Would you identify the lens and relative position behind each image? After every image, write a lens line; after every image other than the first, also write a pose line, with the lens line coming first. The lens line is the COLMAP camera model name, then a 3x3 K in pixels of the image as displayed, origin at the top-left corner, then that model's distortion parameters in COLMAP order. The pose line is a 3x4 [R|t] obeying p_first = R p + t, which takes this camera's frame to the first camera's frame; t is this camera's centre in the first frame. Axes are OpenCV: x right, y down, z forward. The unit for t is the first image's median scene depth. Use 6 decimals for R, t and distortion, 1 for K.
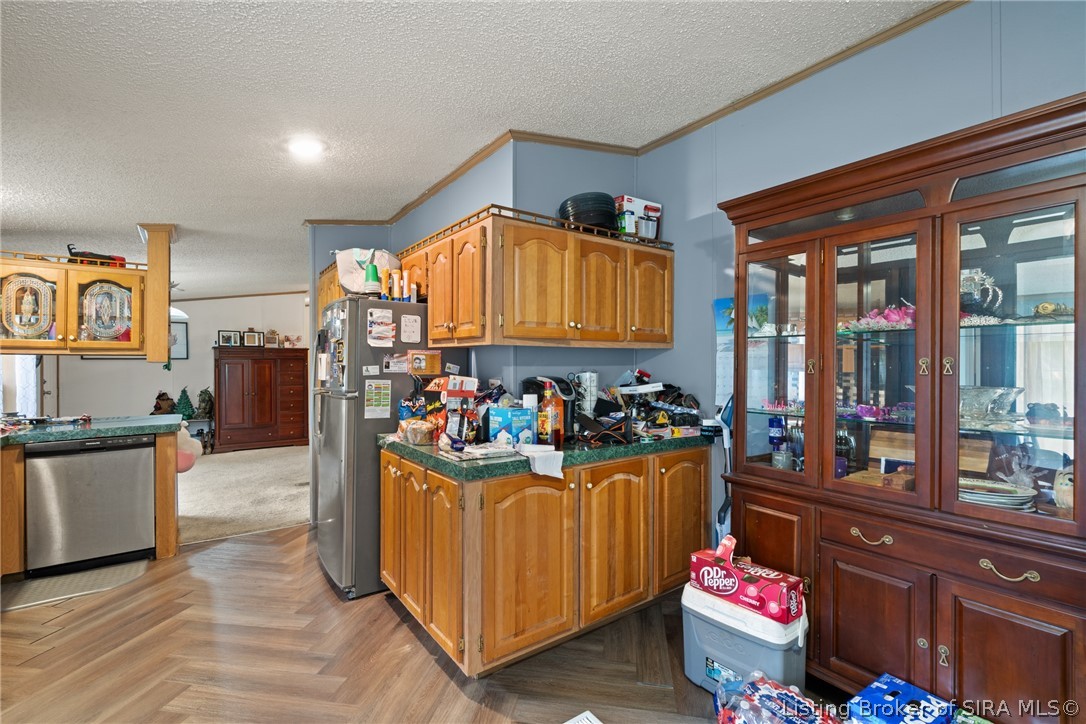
lens RADIAL K [[478.6, 0, 543.0], [0, 478.6, 362.0], [0, 0, 1]] dist [-0.001925, -0.000594]
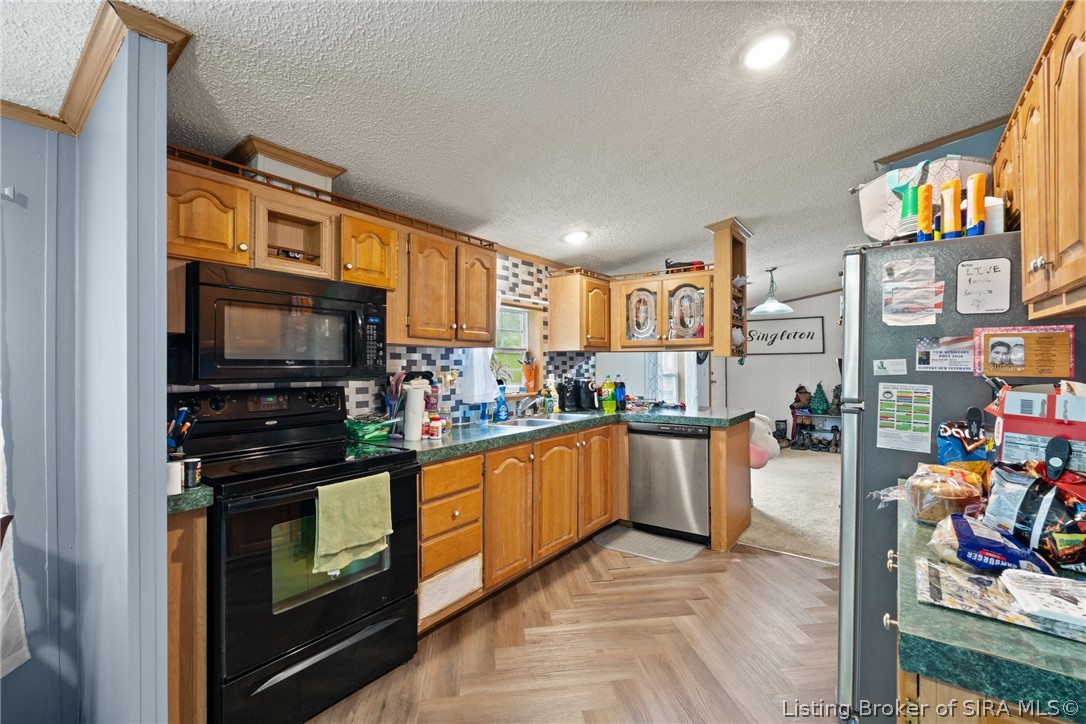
lens RADIAL K [[478.6, 0, 543.0], [0, 478.6, 362.0], [0, 0, 1]] dist [-0.001925, -0.000594]
pose [[0.299904, 0.000675, -0.953969, 0.068751], [0.011229, 0.999928, 0.004238, 0.003888], [0.953903, -0.011983, 0.299874, 0.397148]]
